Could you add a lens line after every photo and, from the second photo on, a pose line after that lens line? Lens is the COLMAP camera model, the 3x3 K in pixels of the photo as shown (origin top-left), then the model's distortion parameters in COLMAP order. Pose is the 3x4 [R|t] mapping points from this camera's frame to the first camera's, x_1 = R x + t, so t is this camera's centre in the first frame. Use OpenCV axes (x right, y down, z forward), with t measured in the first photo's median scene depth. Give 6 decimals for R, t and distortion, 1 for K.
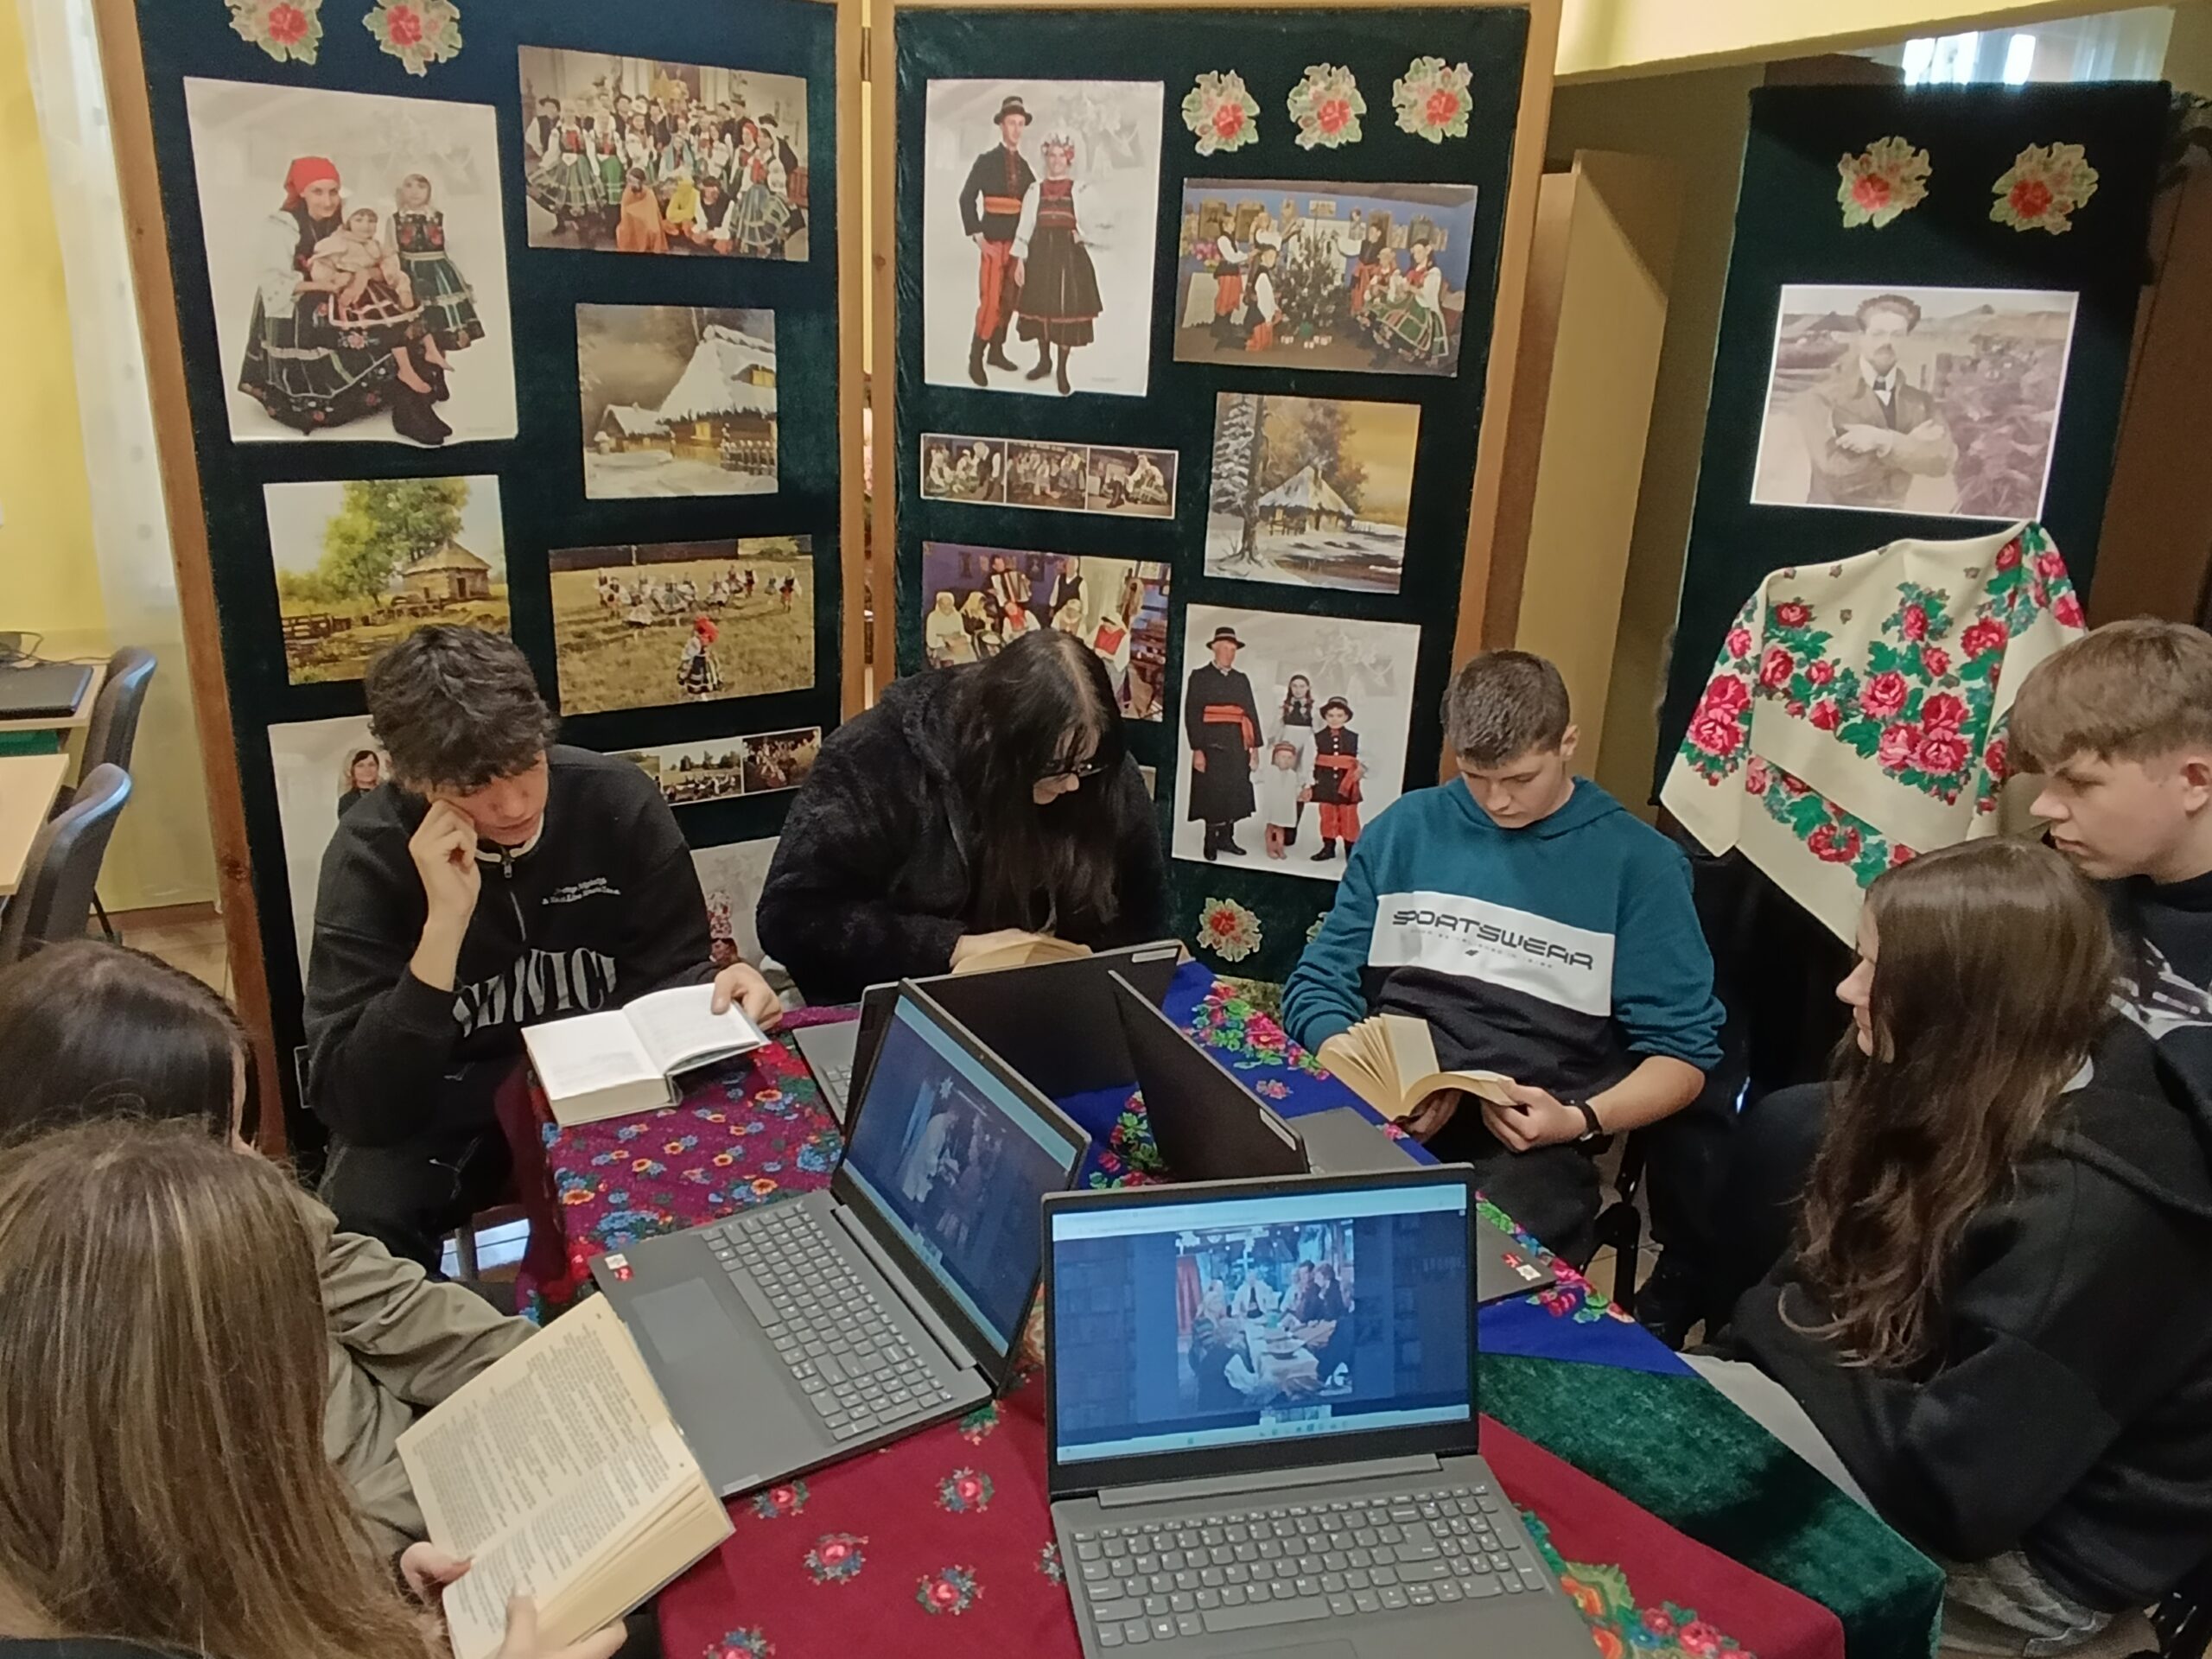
lens RADIAL K [[1589.1, 0, 1092.3], [0, 1589.1, 802.4], [0, 0, 1]] dist [0.013765, -0.028774]
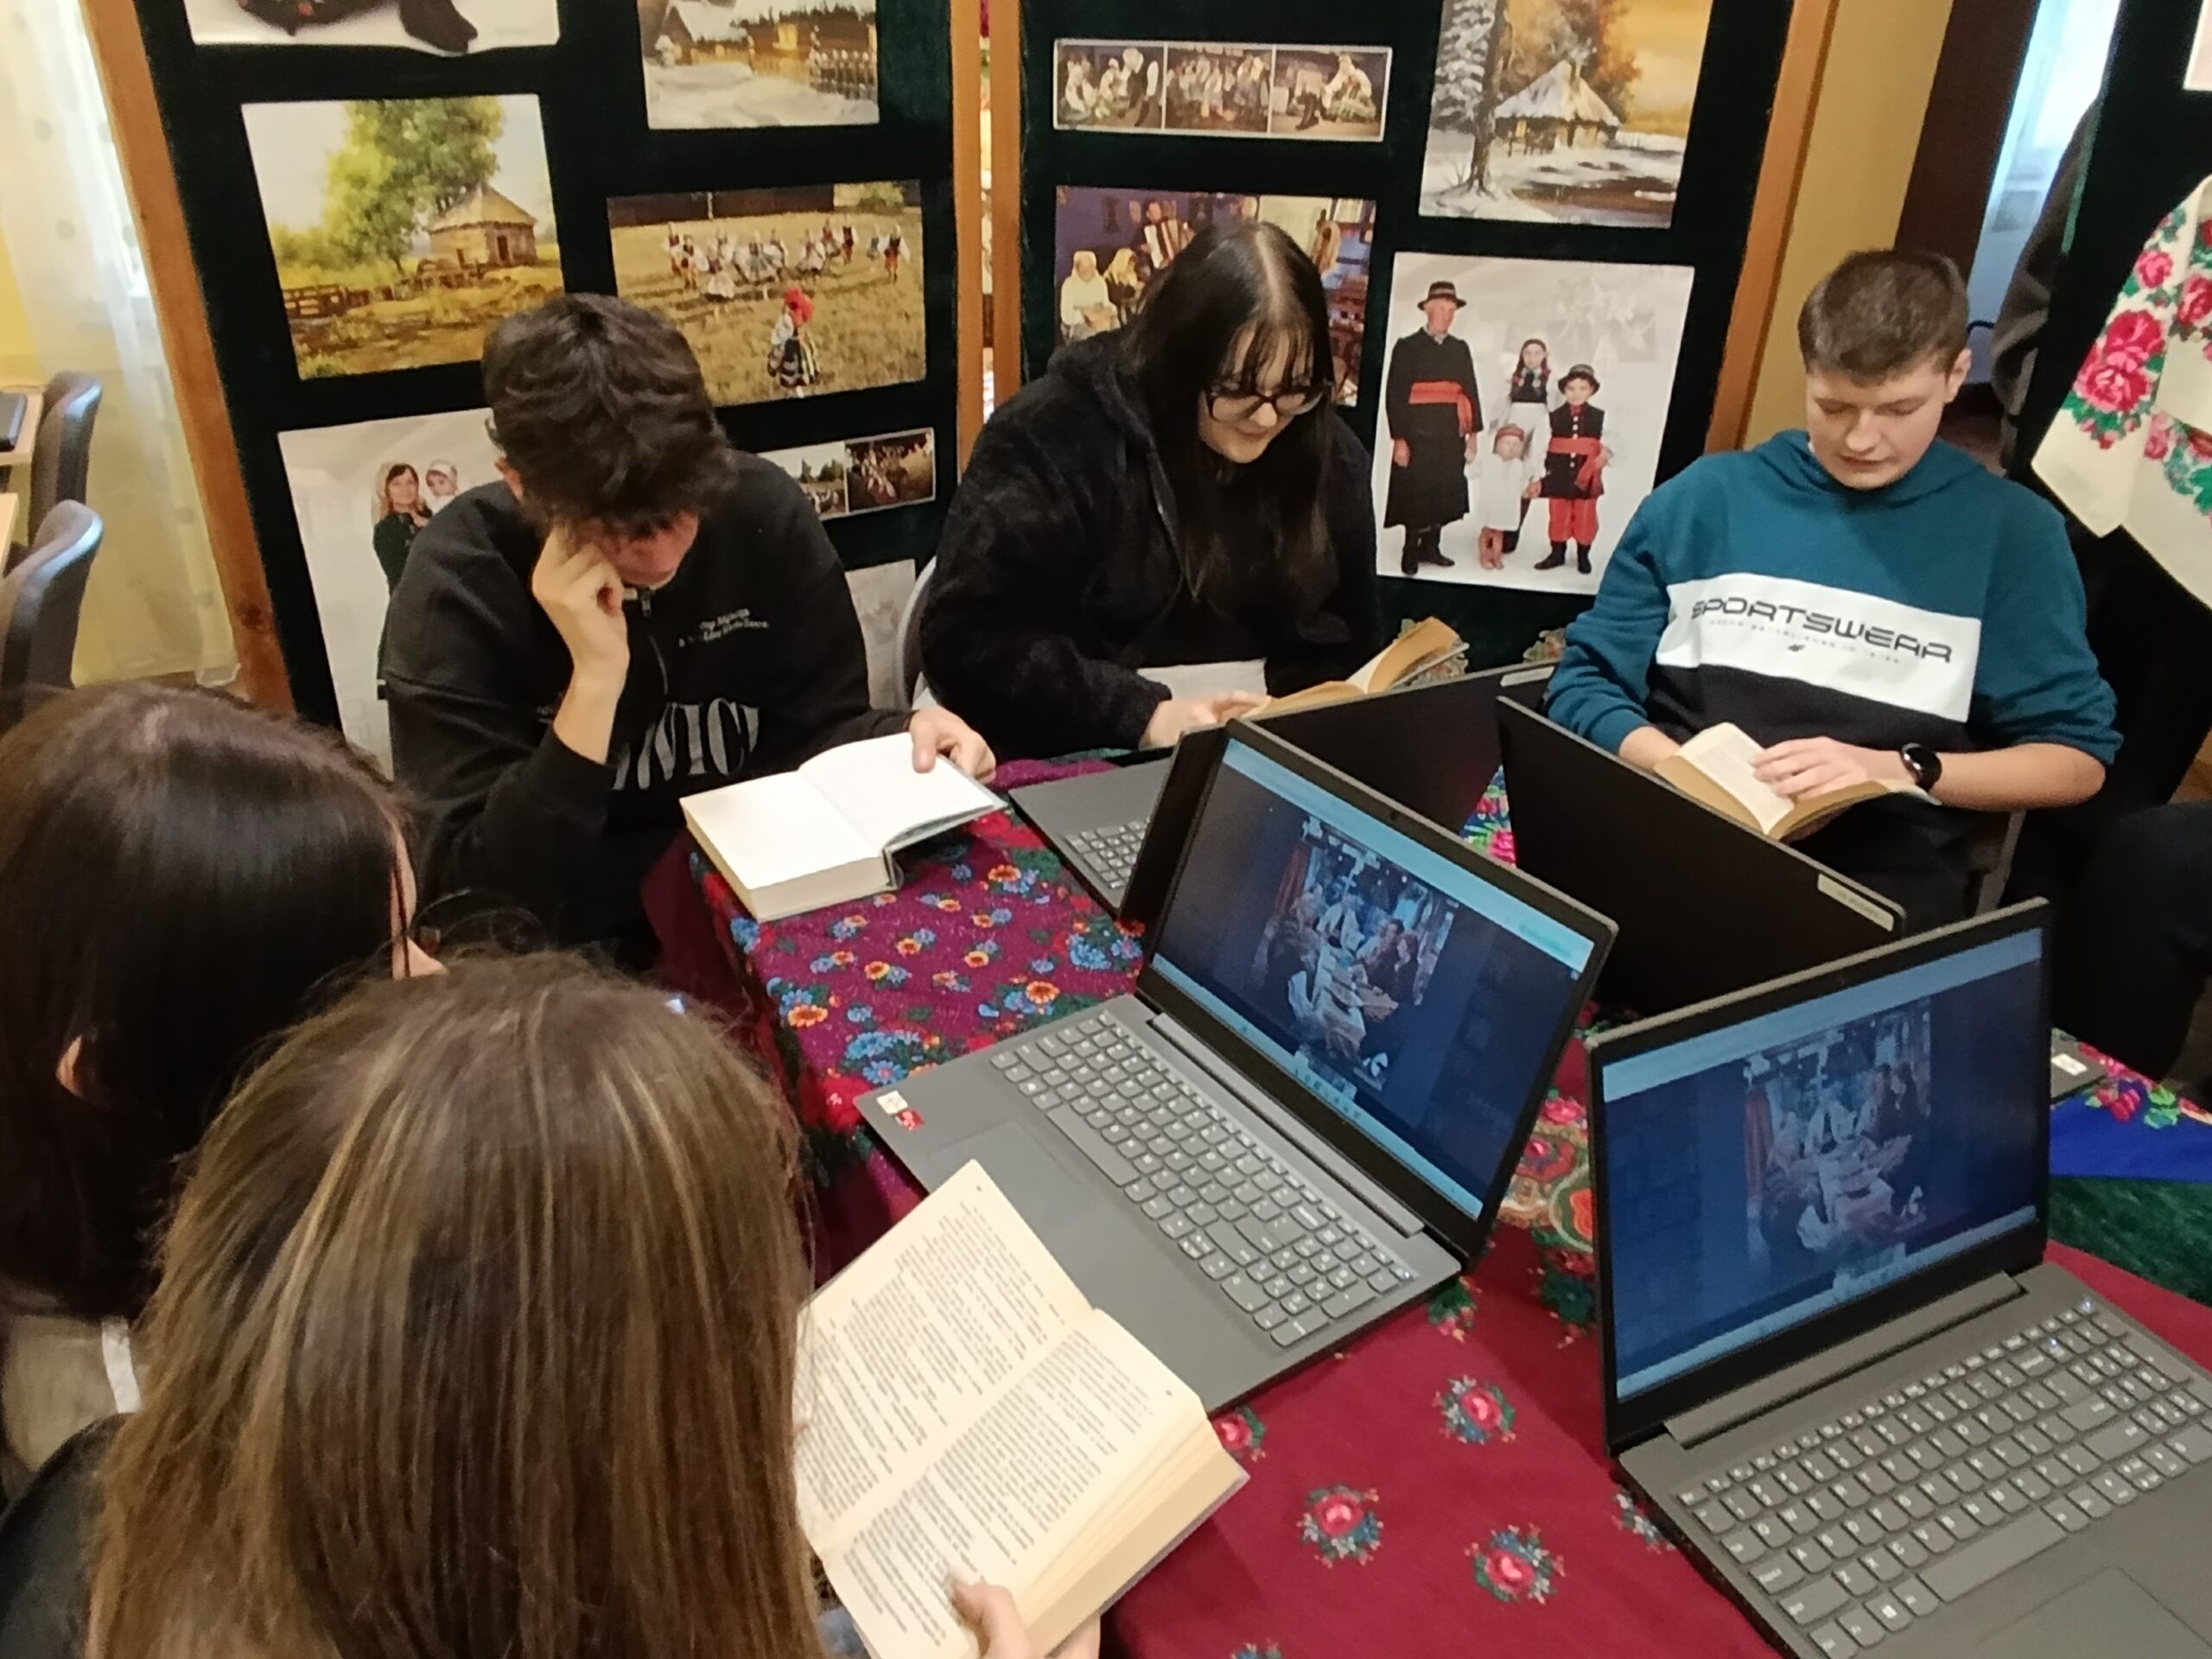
lens RADIAL K [[1589.1, 0, 1082.6], [0, 1589.1, 811.1], [0, 0, 1]] dist [0.013765, -0.028774]
pose [[0.999164, -0.035833, 0.019687, -0.131542], [0.032228, 0.986583, 0.160046, 0.021536], [-0.025158, -0.159278, 0.986913, 0.168112]]
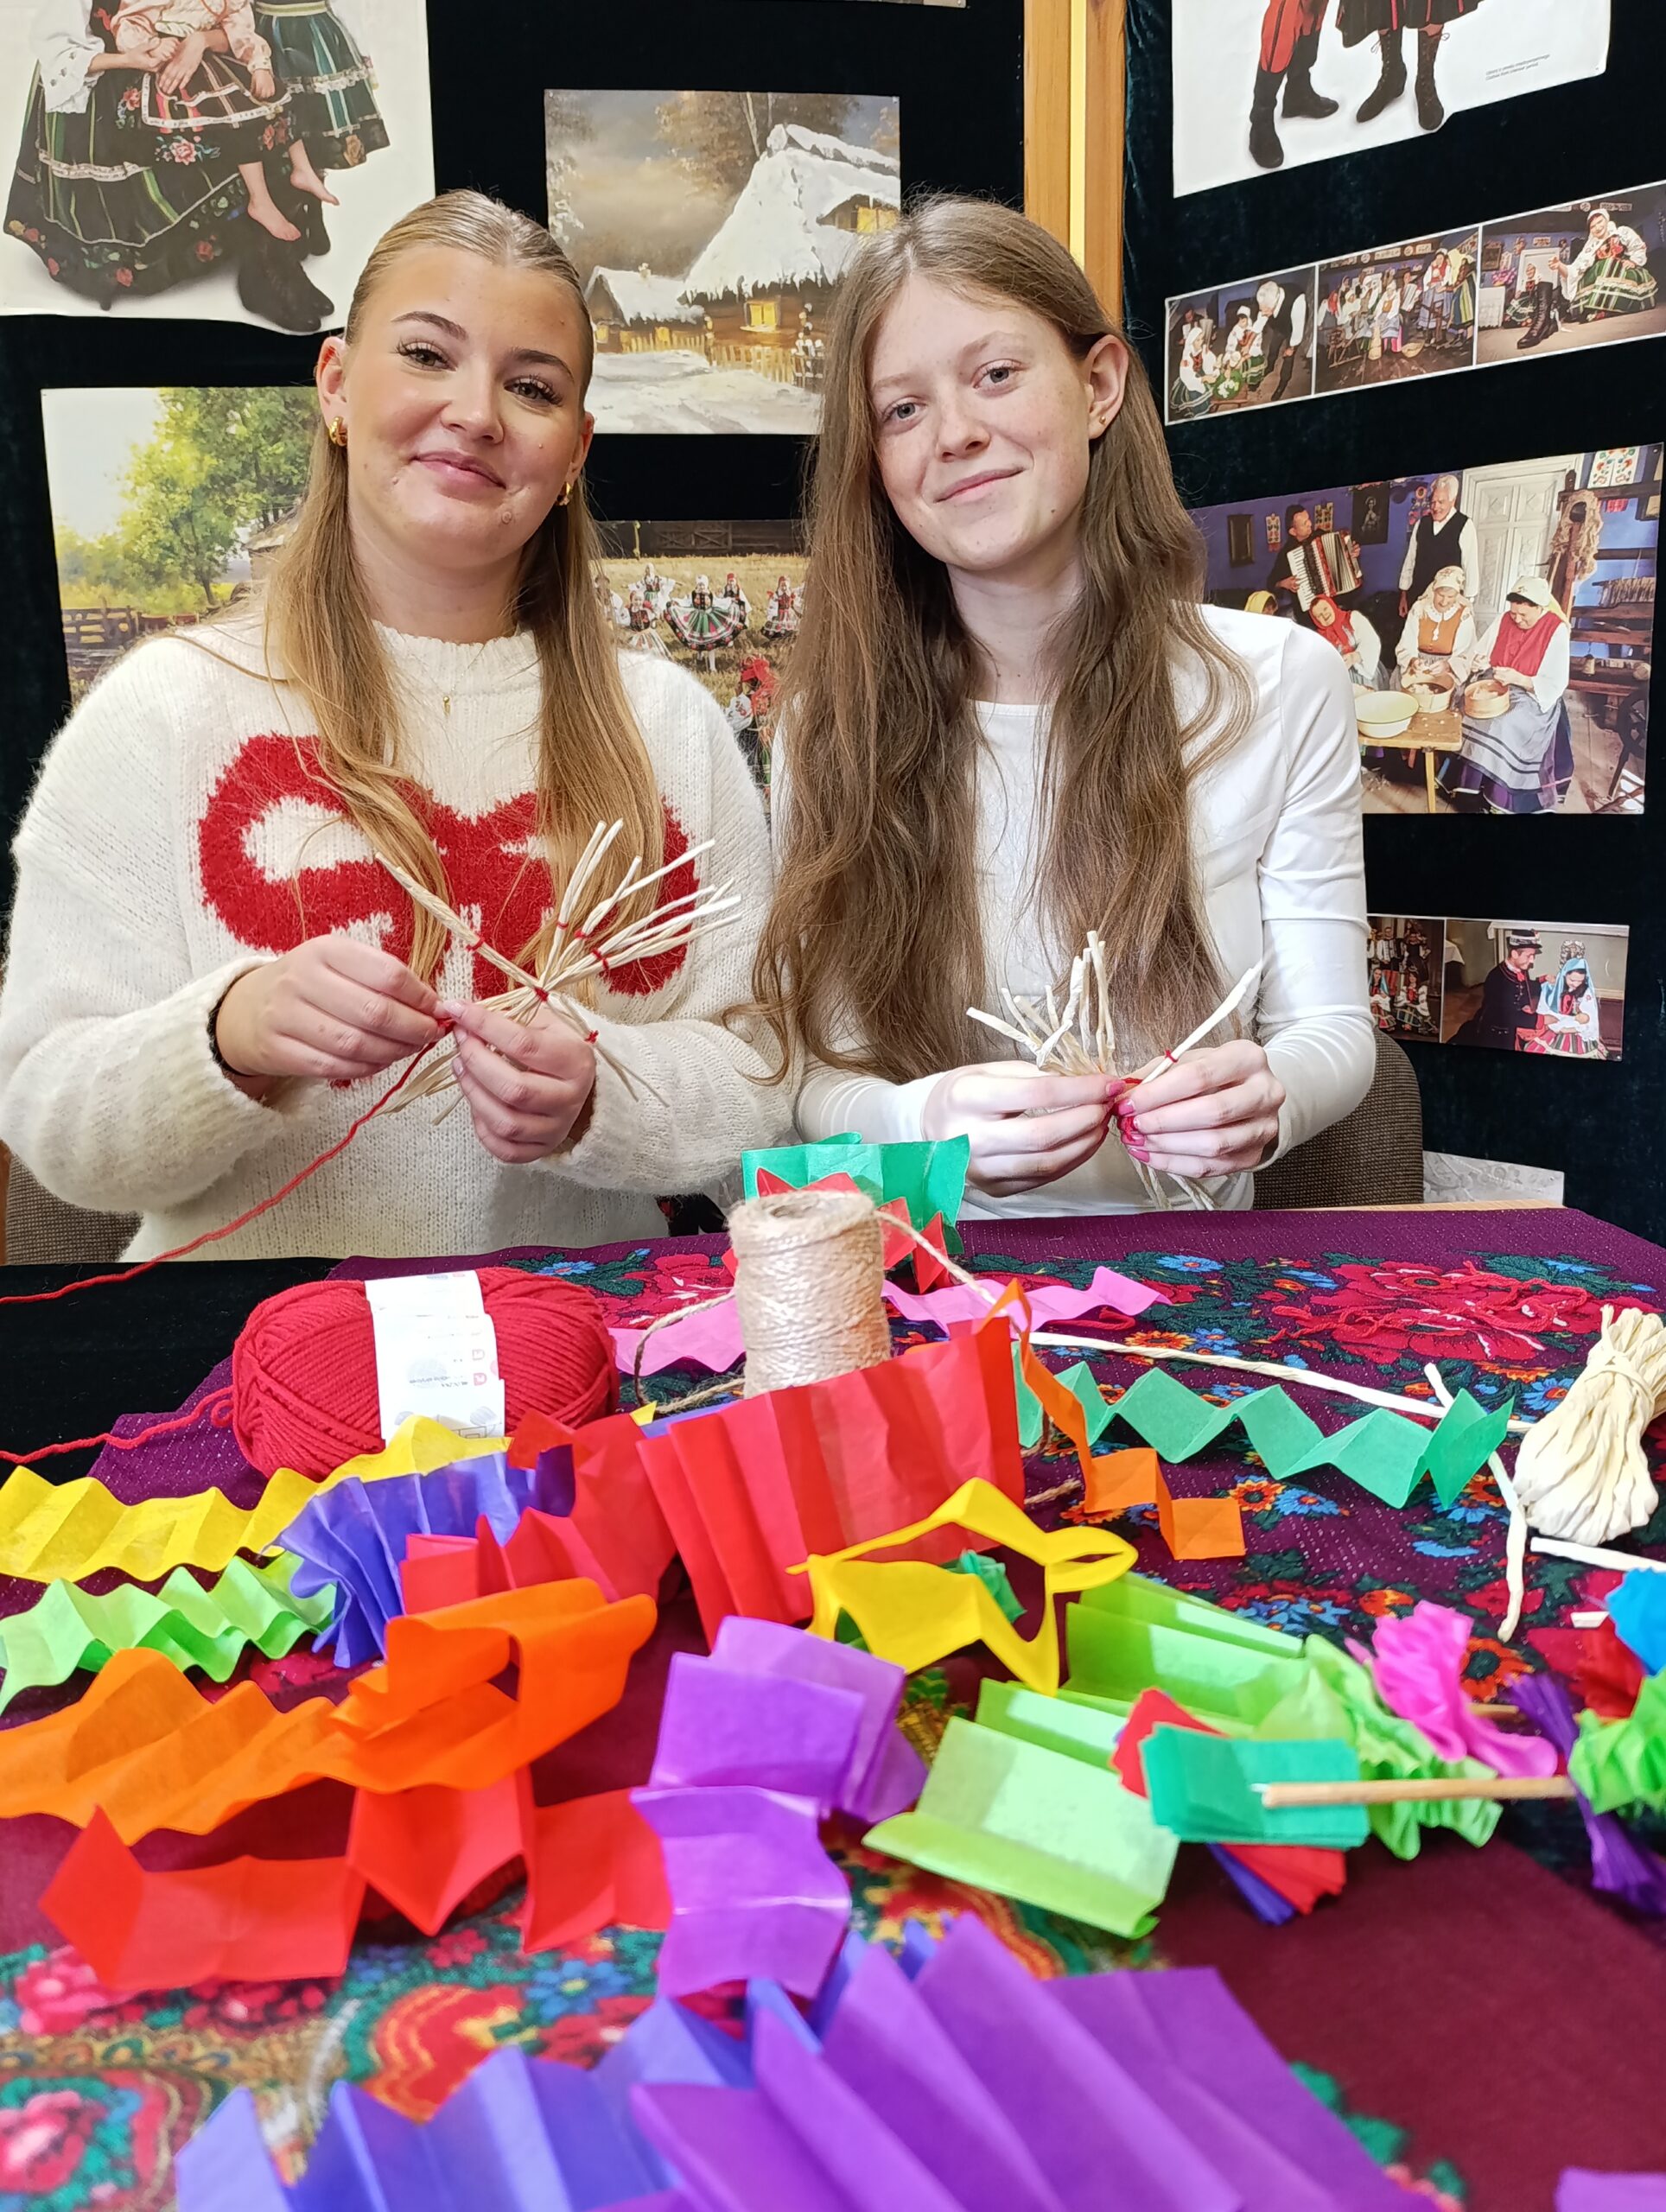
lens RADIAL K [[1841.9, 0, 848.8], [0, 1841.9, 1110.4], [0, 0, 1]] dist [0.011937, -0.029442]
pose [[0.882669, 0.026829, -0.469229, 0.099504], [-0.097807, 0.986998, -0.127552, 0.128520], [0.459706, 0.158480, 0.873816, 0.495718]]
